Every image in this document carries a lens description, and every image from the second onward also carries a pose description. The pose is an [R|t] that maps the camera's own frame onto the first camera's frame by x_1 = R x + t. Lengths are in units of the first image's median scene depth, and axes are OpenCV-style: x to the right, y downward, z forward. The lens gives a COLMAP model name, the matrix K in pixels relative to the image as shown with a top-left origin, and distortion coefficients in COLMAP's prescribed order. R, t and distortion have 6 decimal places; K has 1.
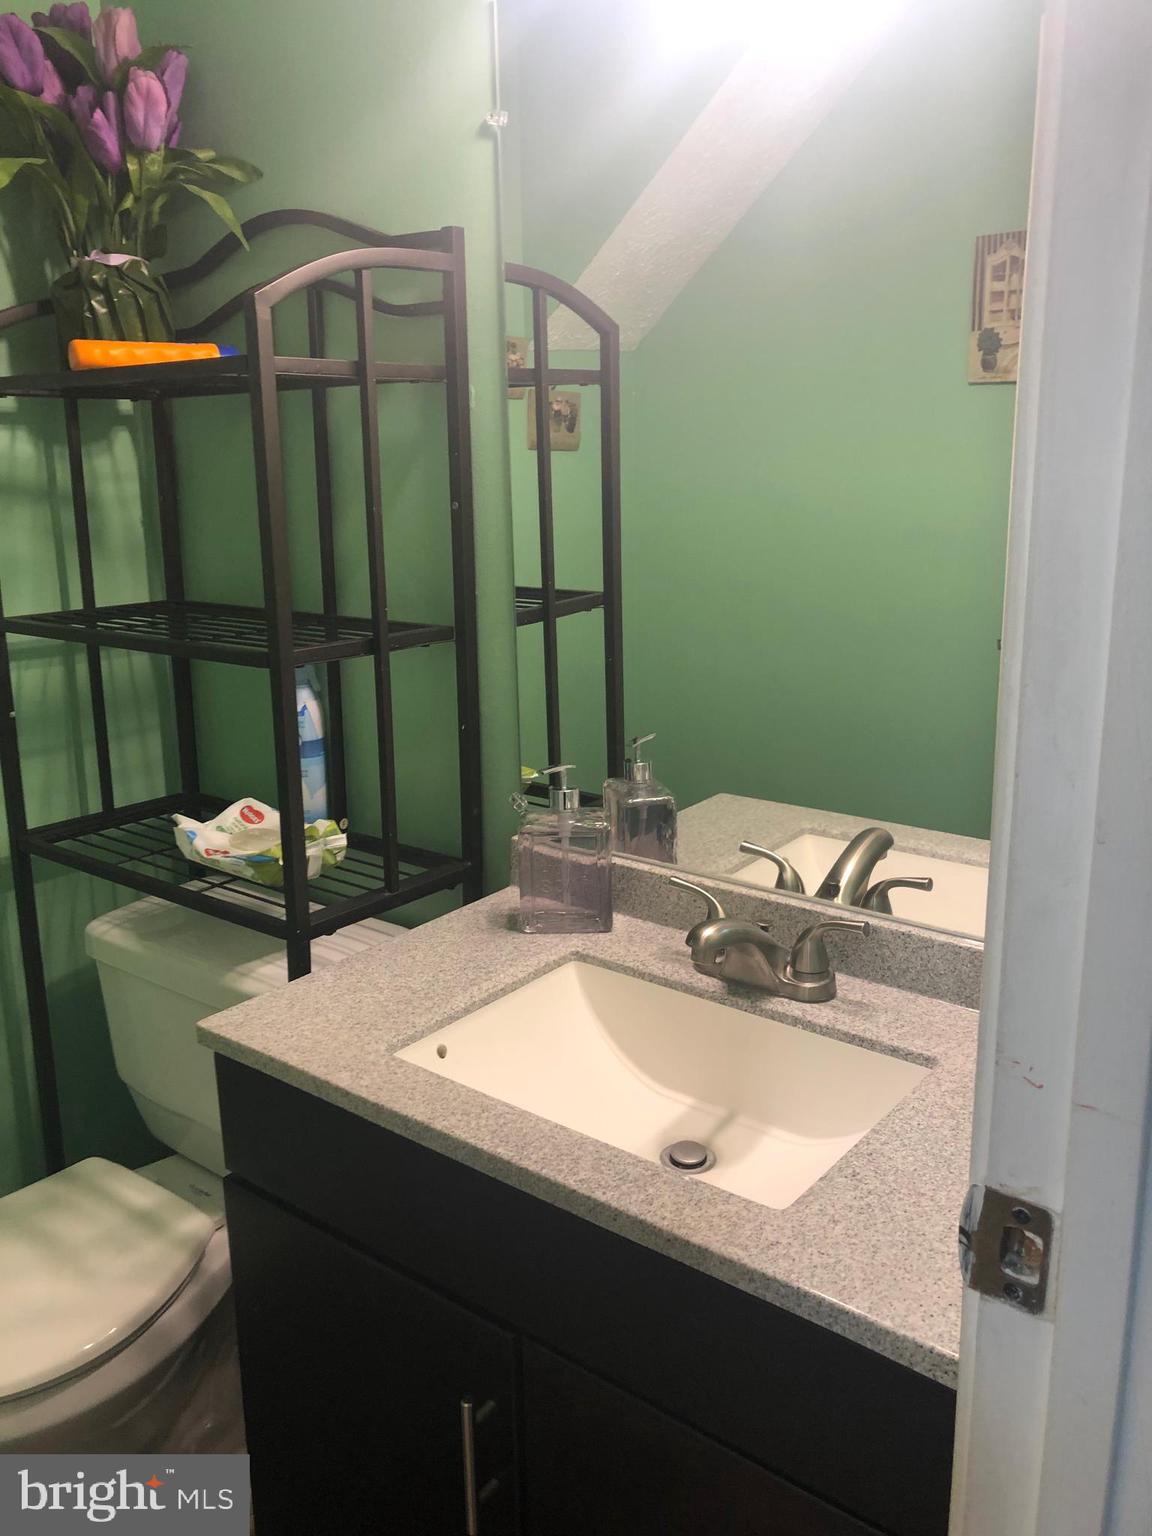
lens RADIAL K [[1267.4, 0, 564.8], [0, 1267.4, 744.3], [0, 0, 1]] dist [0.031600, -0.029820]
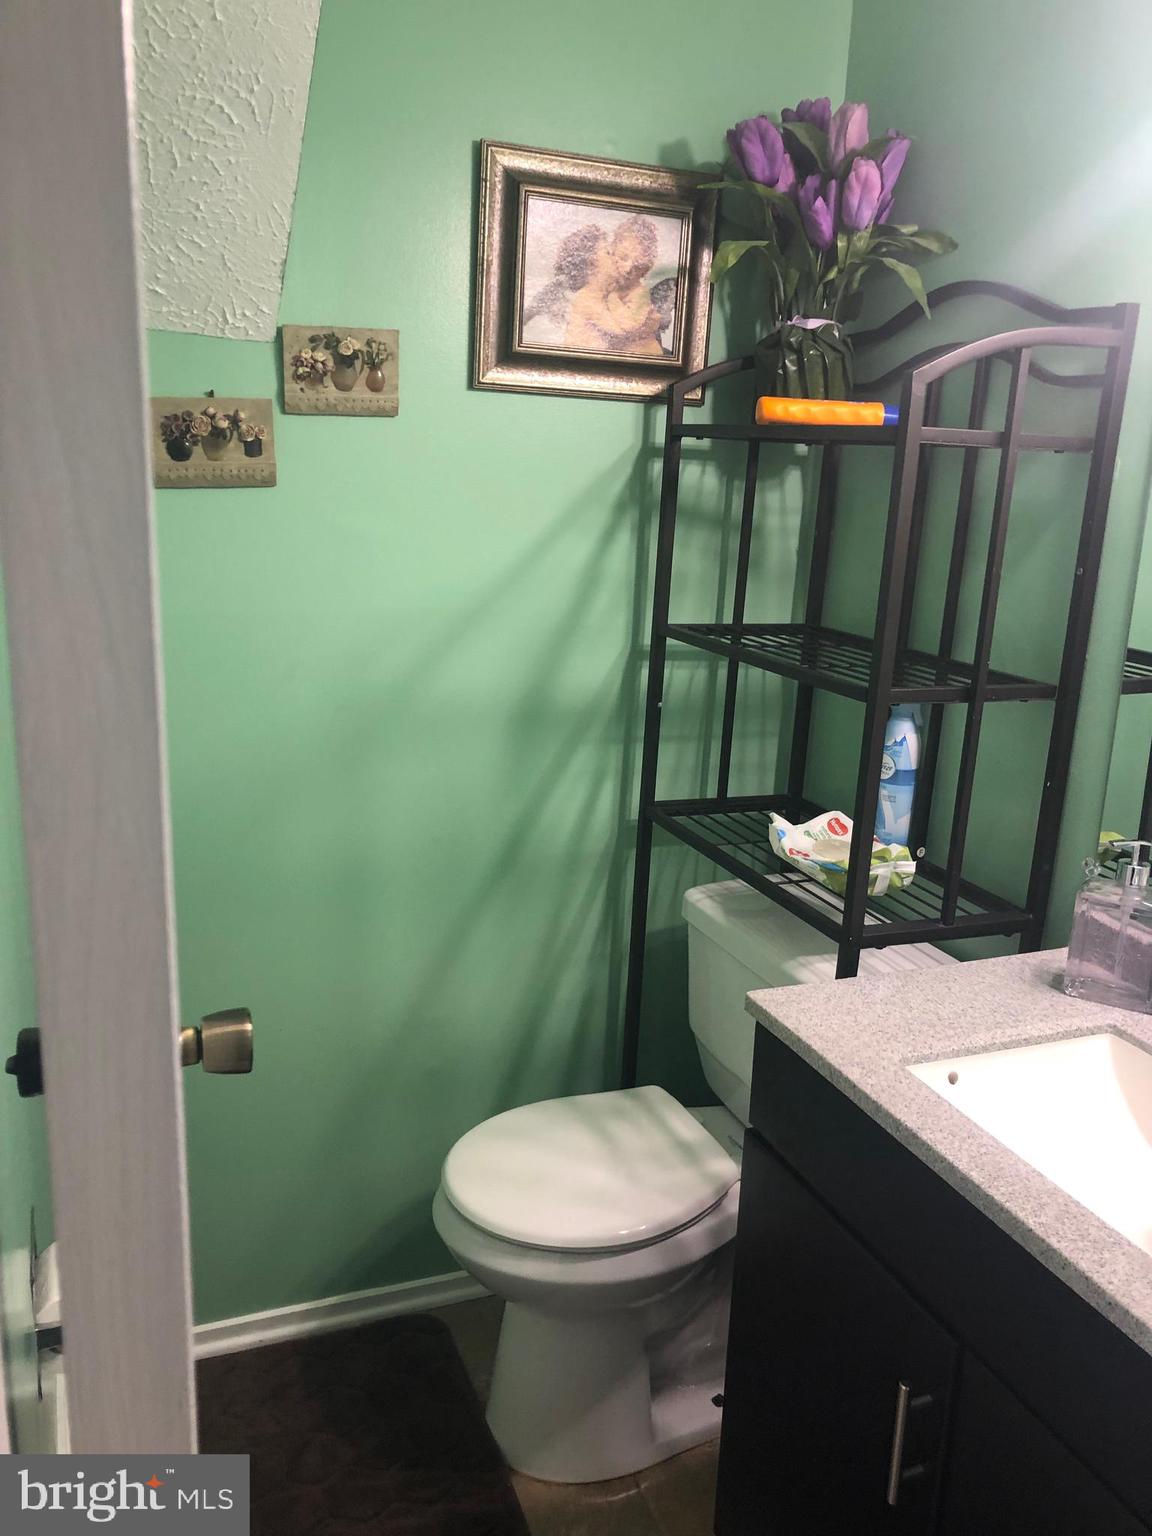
lens RADIAL K [[1267.4, 0, 577.3], [0, 1267.4, 770.8], [0, 0, 1]] dist [0.031600, -0.029820]
pose [[0.868577, 0.180365, -0.461565, 0.062722], [-0.175032, 0.983039, 0.054762, -0.014409], [0.463613, 0.033223, 0.885415, -0.091006]]
